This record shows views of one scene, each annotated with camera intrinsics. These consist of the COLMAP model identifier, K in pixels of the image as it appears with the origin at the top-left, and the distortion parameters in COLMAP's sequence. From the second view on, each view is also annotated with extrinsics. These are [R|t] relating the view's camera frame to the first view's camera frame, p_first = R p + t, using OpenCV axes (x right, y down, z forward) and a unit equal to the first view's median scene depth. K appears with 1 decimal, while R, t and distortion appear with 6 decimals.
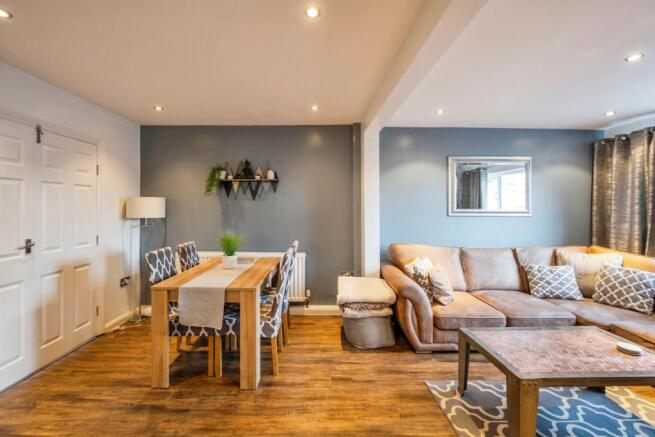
lens RADIAL K [[264.8, 0, 324.8], [0, 264.8, 211.8], [0, 0, 1]] dist [-0.000051, -0.000010]
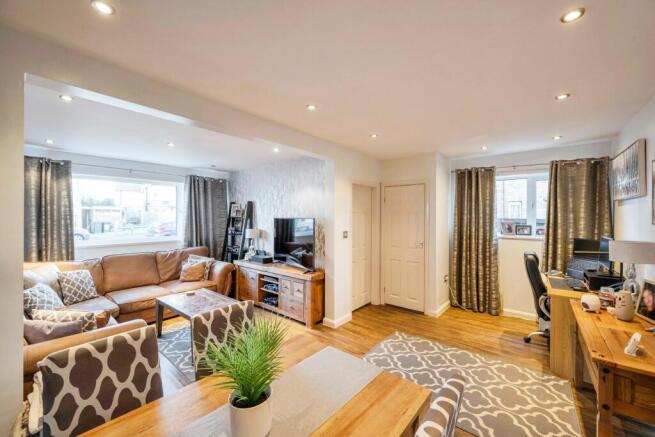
lens RADIAL K [[264.8, 0, 324.8], [0, 264.8, 211.8], [0, 0, 1]] dist [-0.000051, -0.000010]
pose [[-0.747012, 0.008395, 0.664757, -0.549356], [0.007109, 0.999964, -0.004640, -0.052813], [-0.664772, 0.001260, -0.747045, 1.018004]]
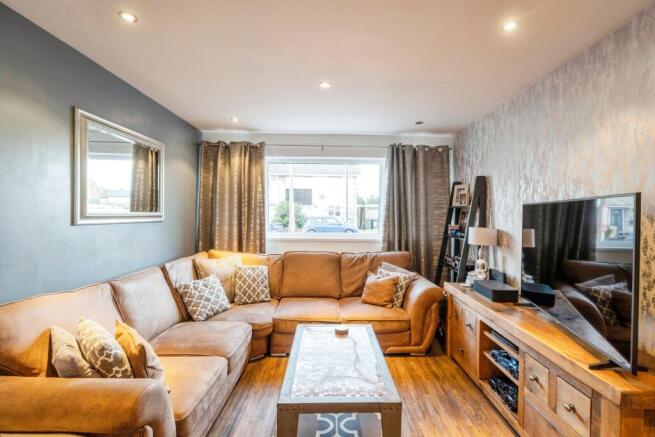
lens RADIAL K [[318.7, 0, 328.7], [0, 318.7, 218.1], [0, 0, 1]] dist [-0.001998, -0.000588]
pose [[0.005290, -0.016933, 0.999843, -0.159636], [0.002160, 0.999854, 0.016921, -0.007508], [-0.999984, 0.002071, 0.005326, 0.590054]]
